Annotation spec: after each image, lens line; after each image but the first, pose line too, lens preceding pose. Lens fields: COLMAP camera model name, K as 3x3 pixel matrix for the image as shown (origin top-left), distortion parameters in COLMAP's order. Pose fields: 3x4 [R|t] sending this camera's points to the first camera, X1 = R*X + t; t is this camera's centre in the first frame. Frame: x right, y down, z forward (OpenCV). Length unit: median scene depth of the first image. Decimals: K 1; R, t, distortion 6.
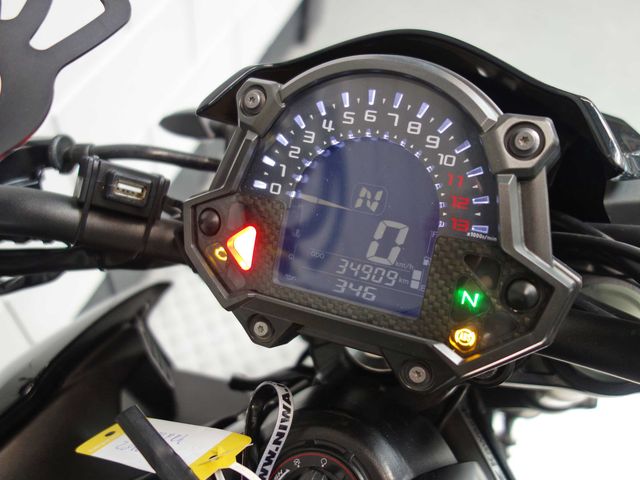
lens RADIAL K [[570.5, 0, 329.4], [0, 570.5, 239.6], [0, 0, 1]] dist [0.035412, 0.000206]
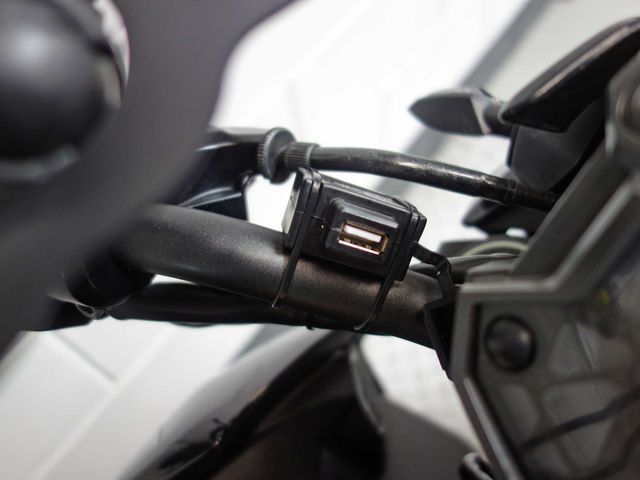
lens RADIAL K [[570.5, 0, 329.4], [0, 570.5, 239.6], [0, 0, 1]] dist [0.035412, 0.000206]
pose [[0.927545, 0.117359, -0.354805, -0.155442], [-0.094143, 0.992170, 0.082069, -0.119631], [0.361658, -0.042720, 0.931331, 0.398094]]
